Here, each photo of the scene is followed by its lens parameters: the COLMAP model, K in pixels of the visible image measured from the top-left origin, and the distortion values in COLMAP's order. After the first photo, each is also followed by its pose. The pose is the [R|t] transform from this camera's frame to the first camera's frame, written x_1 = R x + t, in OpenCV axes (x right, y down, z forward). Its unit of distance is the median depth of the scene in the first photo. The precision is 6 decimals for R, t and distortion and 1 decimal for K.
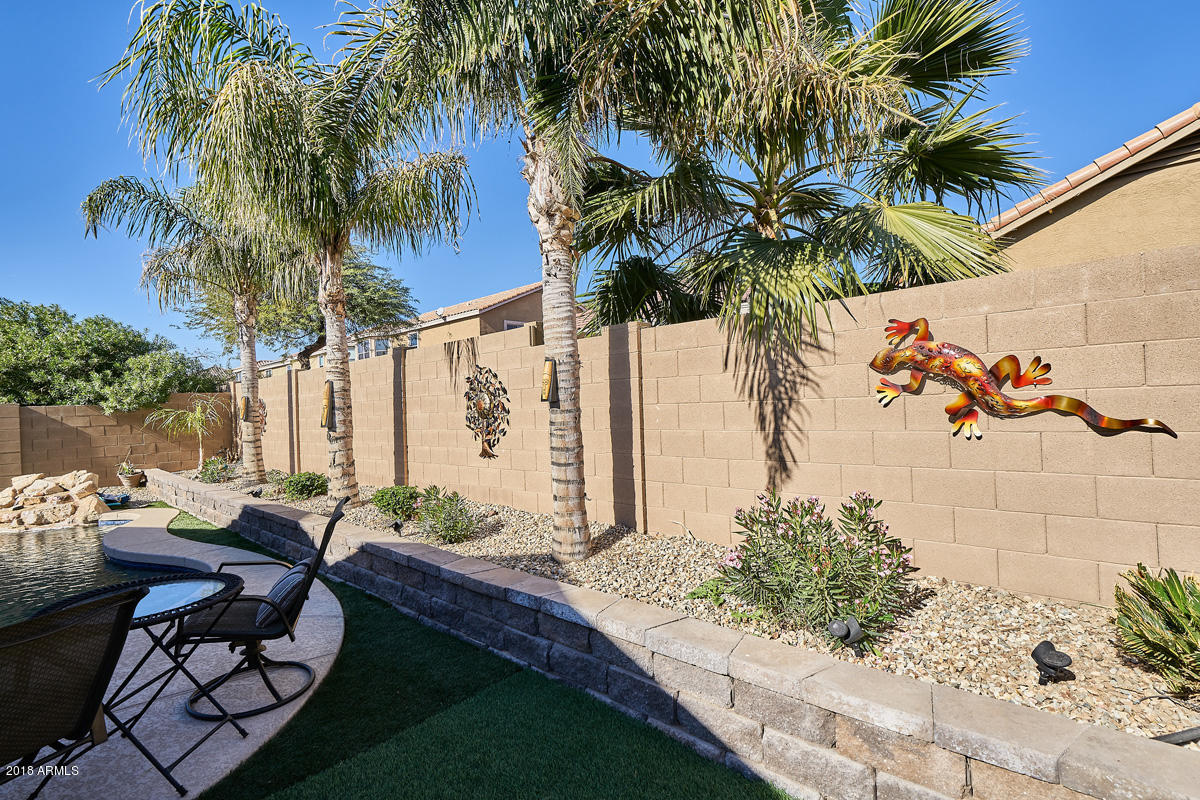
lens RADIAL K [[565.5, 0, 600.0], [0, 565.5, 400.0], [0, 0, 1]] dist [-0.000873, -0.000029]
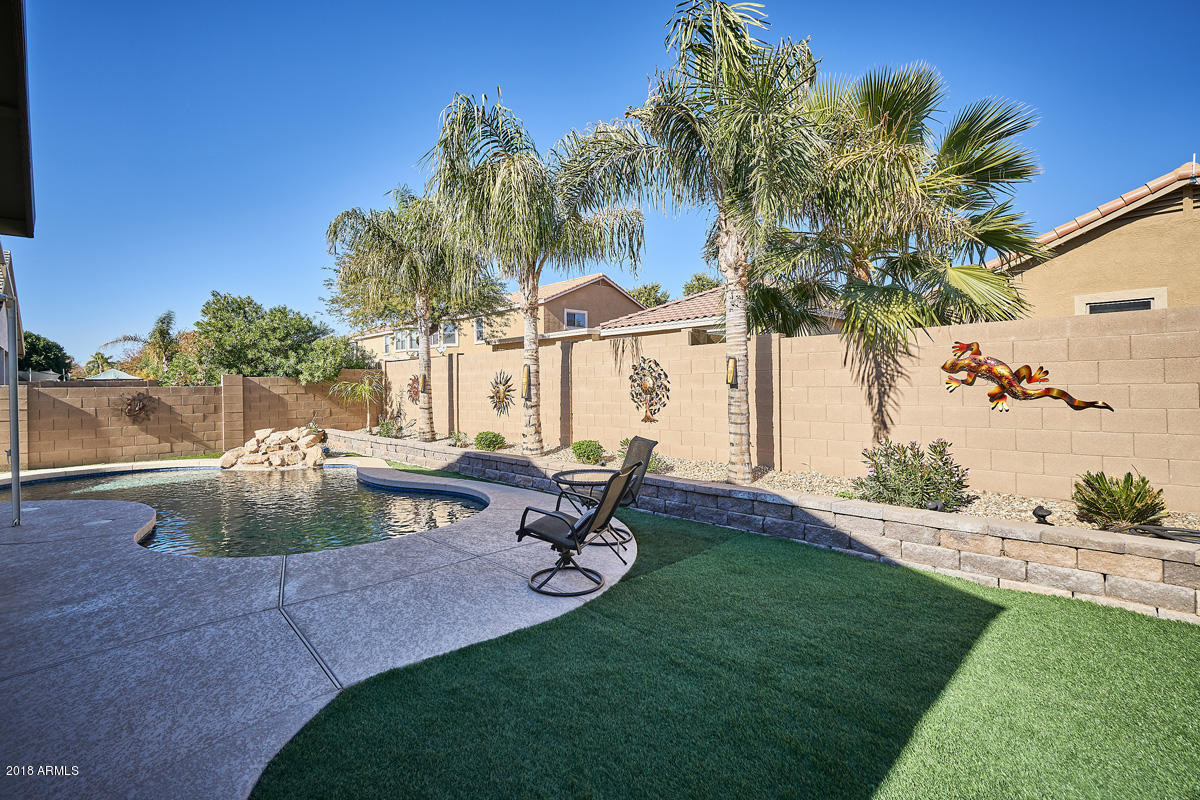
lens RADIAL K [[546.8, 0, 602.0], [0, 546.8, 382.4], [0, 0, 1]] dist [-0.000828, 0.000264]
pose [[0.999173, 0.023679, -0.033047, -0.431297], [-0.023615, 0.999718, 0.002332, 0.003318], [0.033093, -0.001550, 0.999451, -0.599025]]
